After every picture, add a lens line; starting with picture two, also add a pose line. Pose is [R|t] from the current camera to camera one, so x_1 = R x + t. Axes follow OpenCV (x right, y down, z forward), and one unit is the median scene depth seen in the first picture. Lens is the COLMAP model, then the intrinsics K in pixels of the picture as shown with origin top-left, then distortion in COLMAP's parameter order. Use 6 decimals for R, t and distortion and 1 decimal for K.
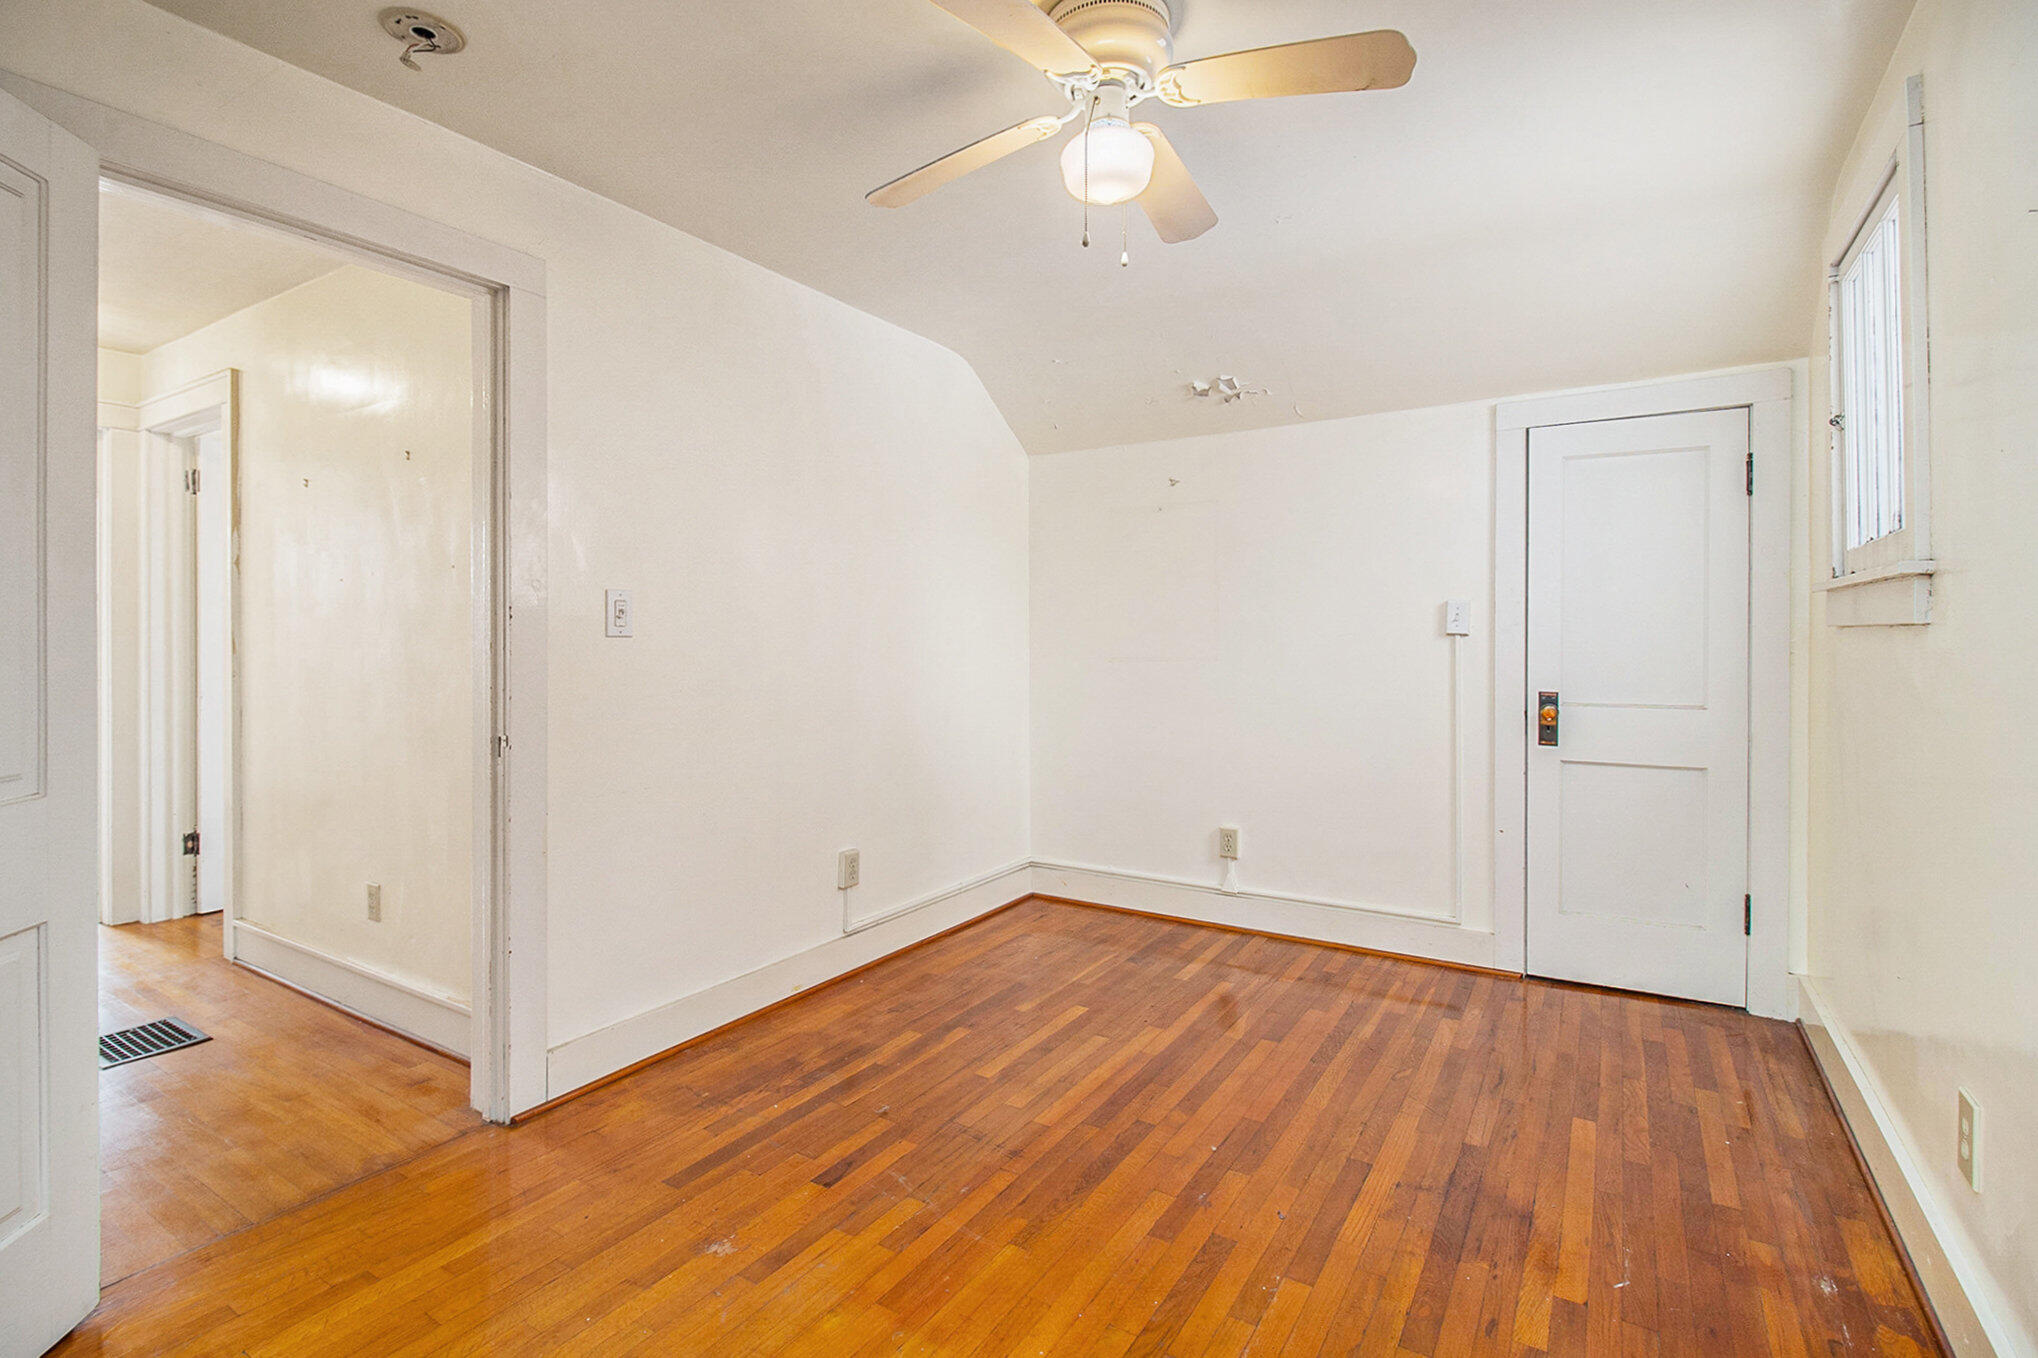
lens RADIAL K [[951.5, 0, 1017.8], [0, 951.5, 645.9], [0, 0, 1]] dist [0.004405, -0.015174]
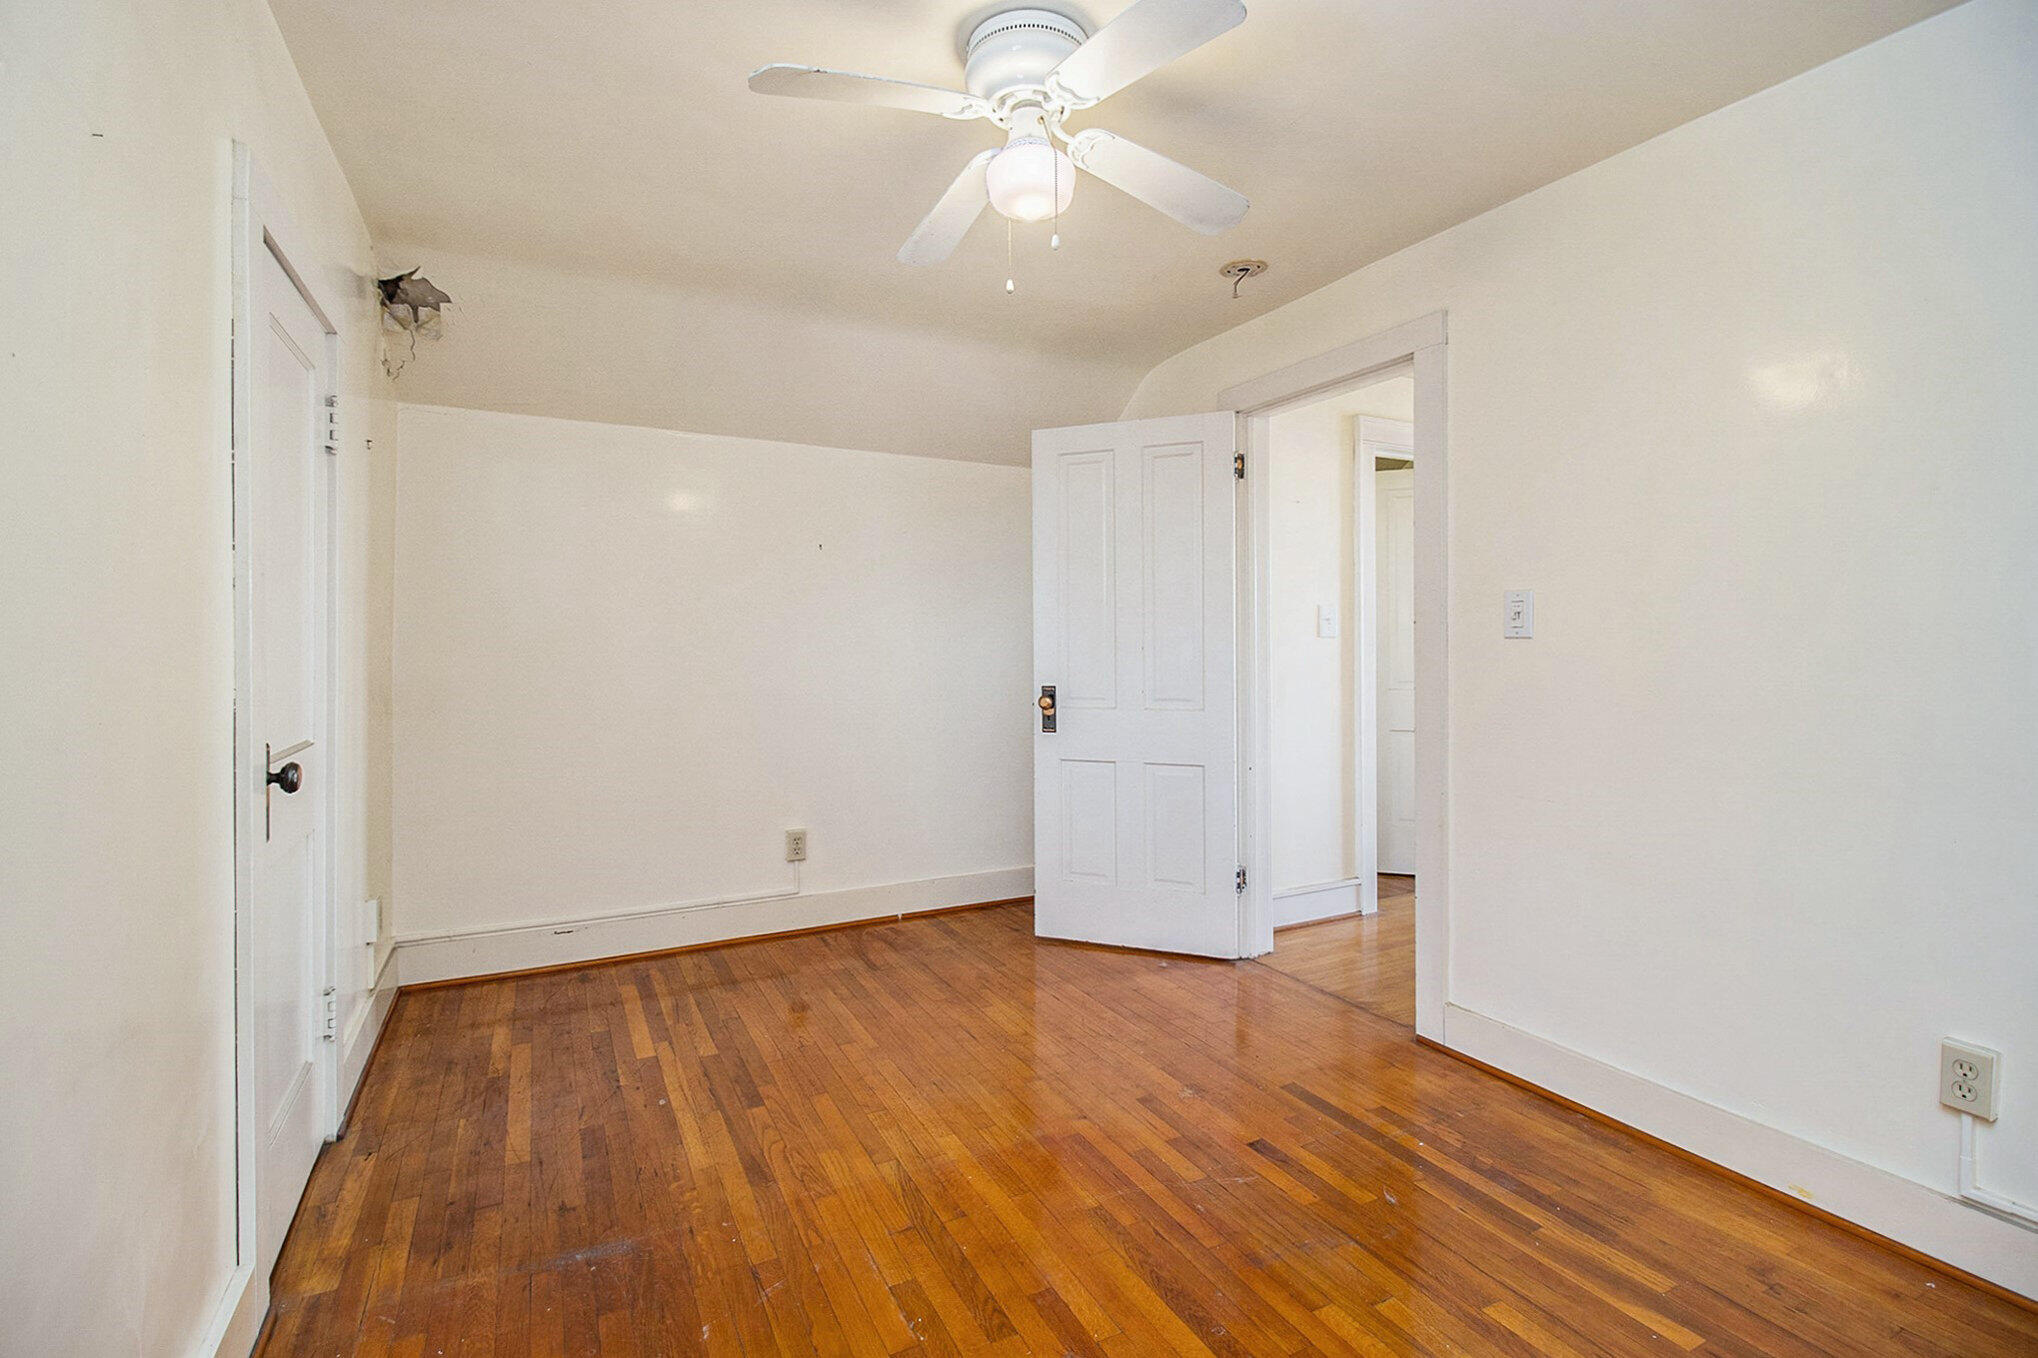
lens RADIAL K [[951.5, 0, 1017.8], [0, 951.5, 645.9], [0, 0, 1]] dist [0.004405, -0.015174]
pose [[-0.507352, 0.006353, -0.861716, 0.712485], [-0.004809, 0.999936, 0.010204, -0.009362], [0.861726, 0.009321, -0.507289, 1.082585]]
